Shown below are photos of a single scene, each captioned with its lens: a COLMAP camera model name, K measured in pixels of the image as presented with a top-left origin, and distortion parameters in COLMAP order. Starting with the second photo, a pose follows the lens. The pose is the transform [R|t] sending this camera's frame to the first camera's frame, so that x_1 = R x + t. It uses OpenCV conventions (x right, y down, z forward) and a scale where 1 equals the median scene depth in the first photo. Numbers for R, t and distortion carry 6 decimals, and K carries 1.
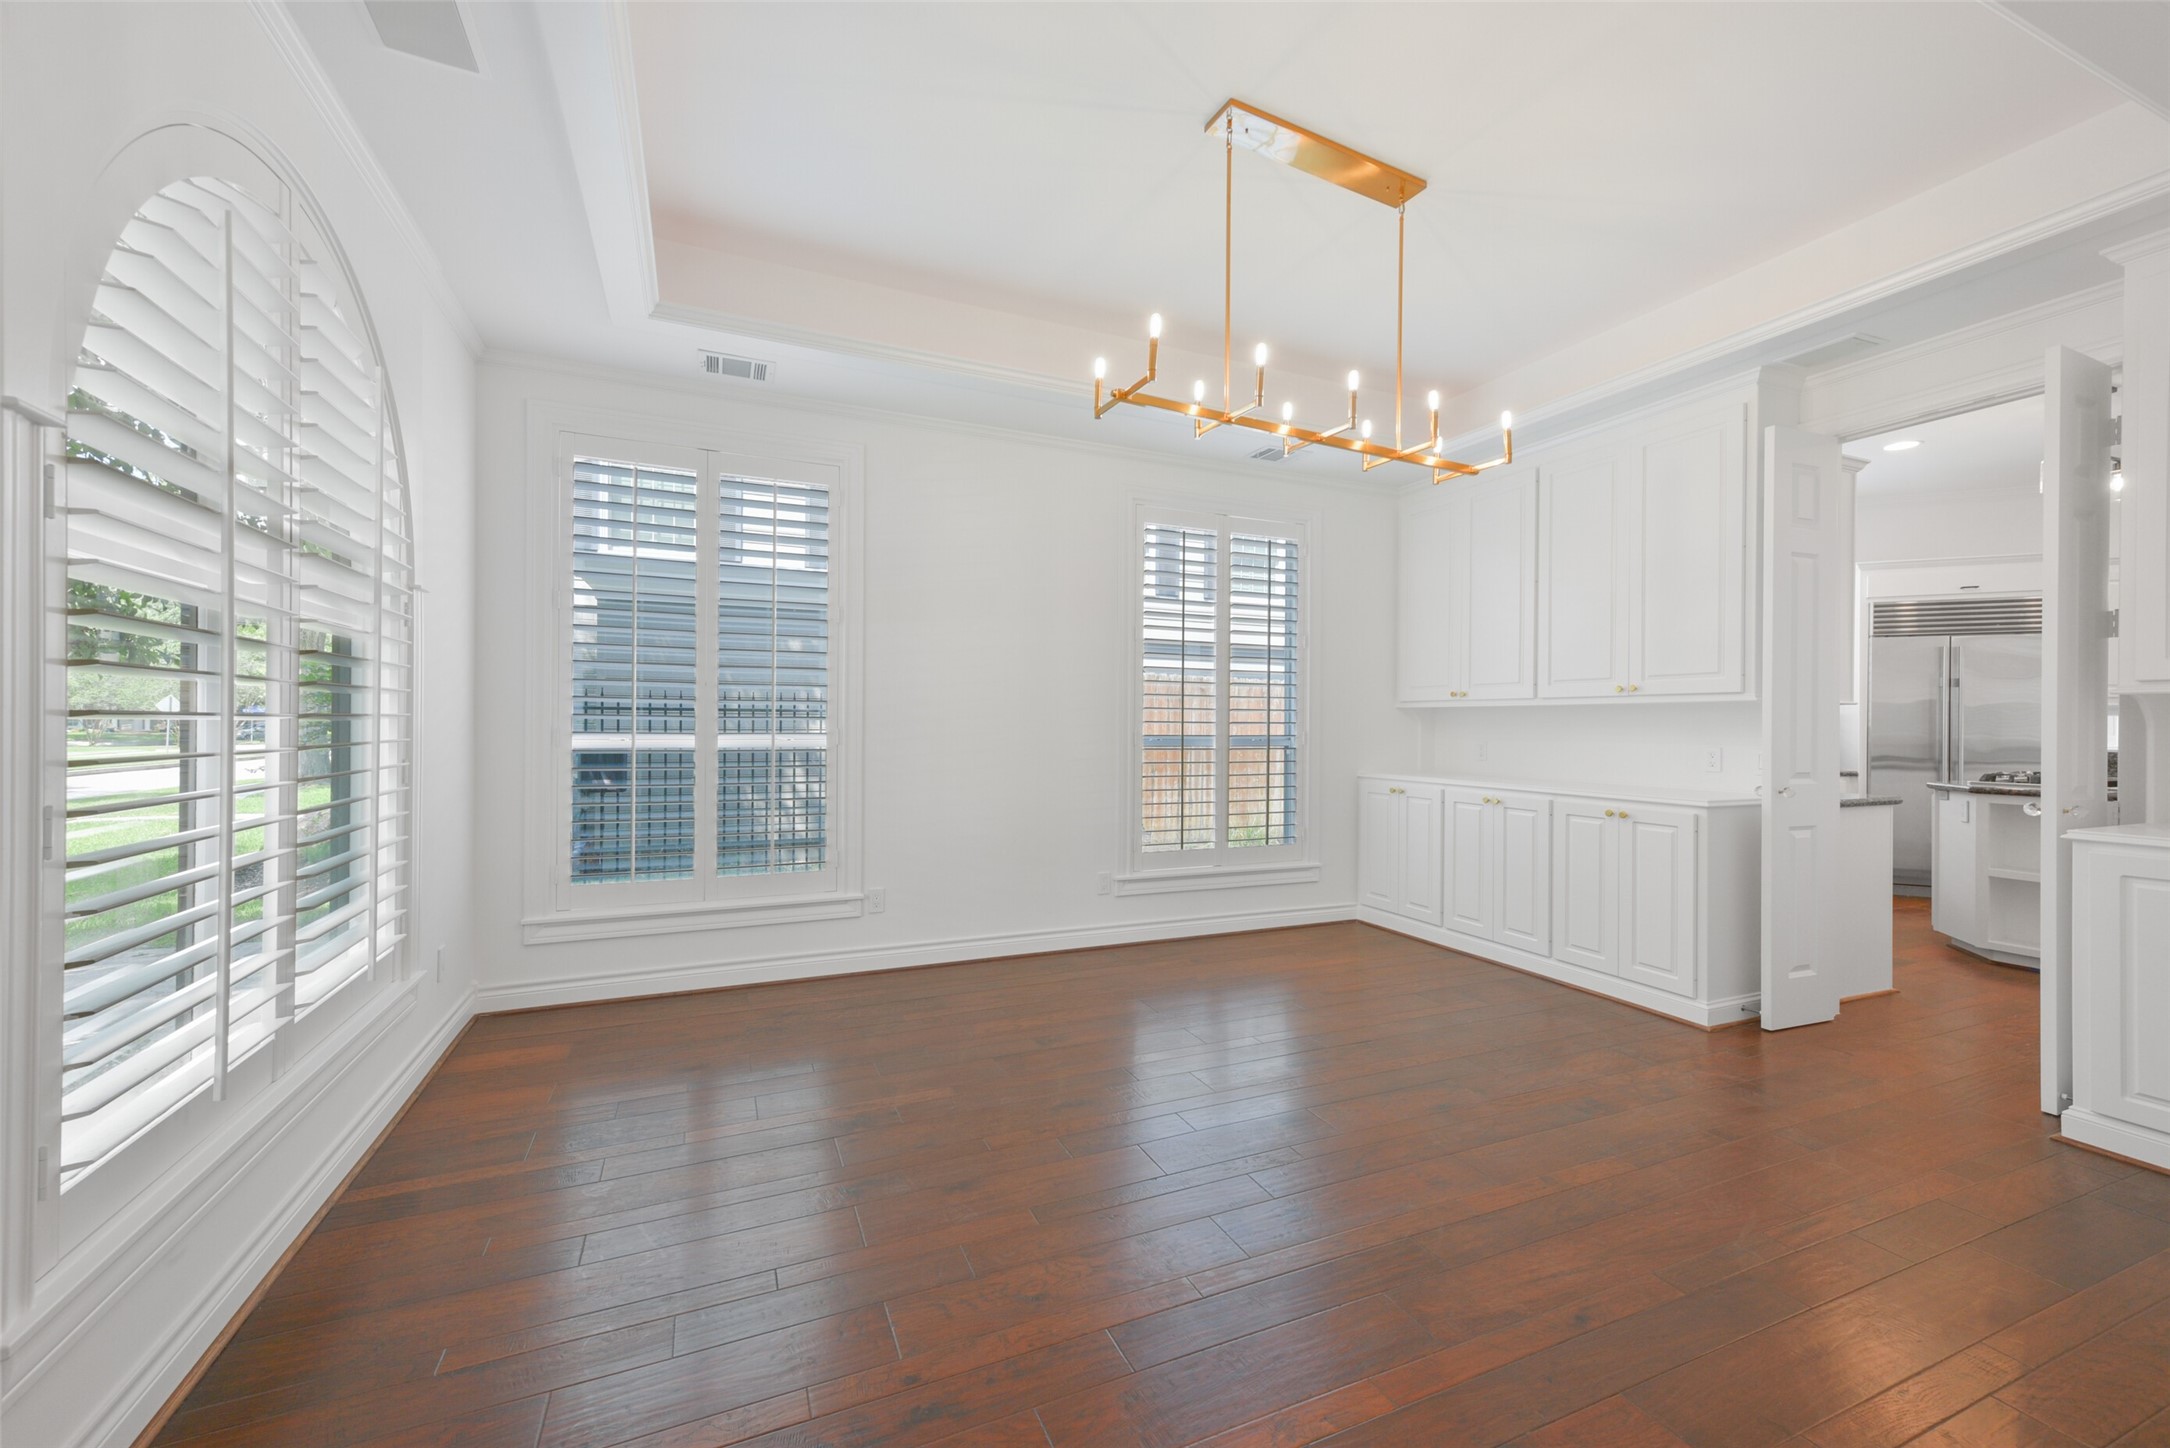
lens RADIAL K [[872.0, 0, 1067.7], [0, 872.0, 718.3], [0, 0, 1]] dist [0.007886, -0.003008]
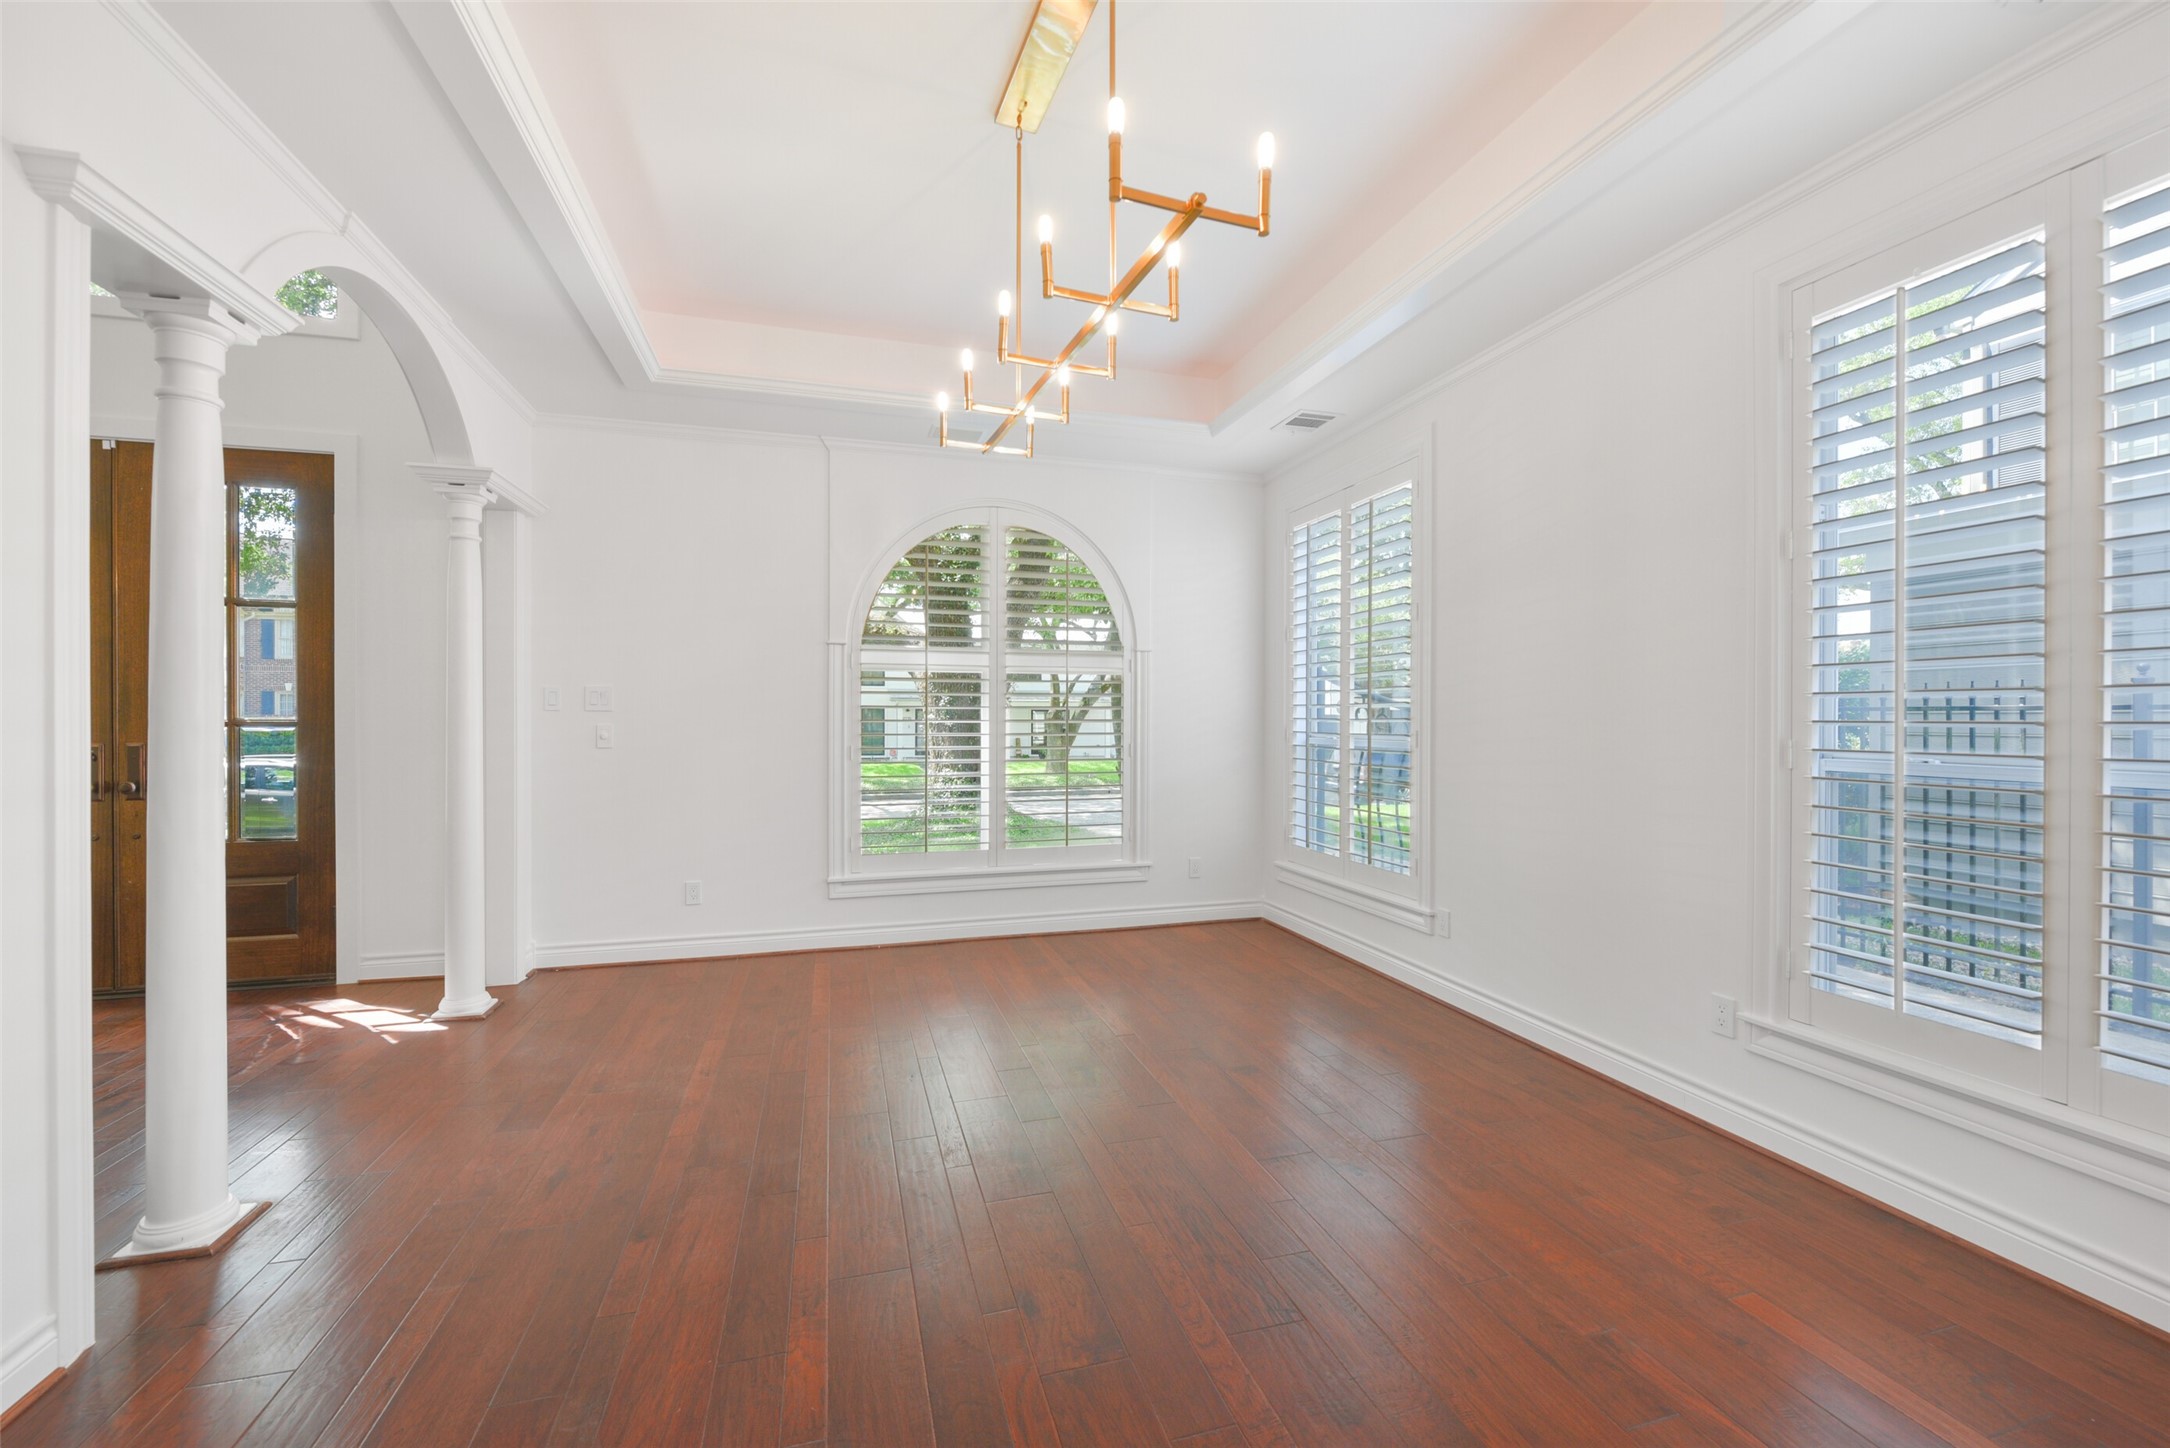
lens RADIAL K [[872.0, 0, 1083.7], [0, 872.0, 722.7], [0, 0, 1]] dist [0.007886, -0.003008]
pose [[-0.108554, -0.003570, -0.994084, 0.635364], [-0.004087, 0.999987, -0.003145, 0.005337], [0.994082, 0.003721, -0.108568, 0.649087]]
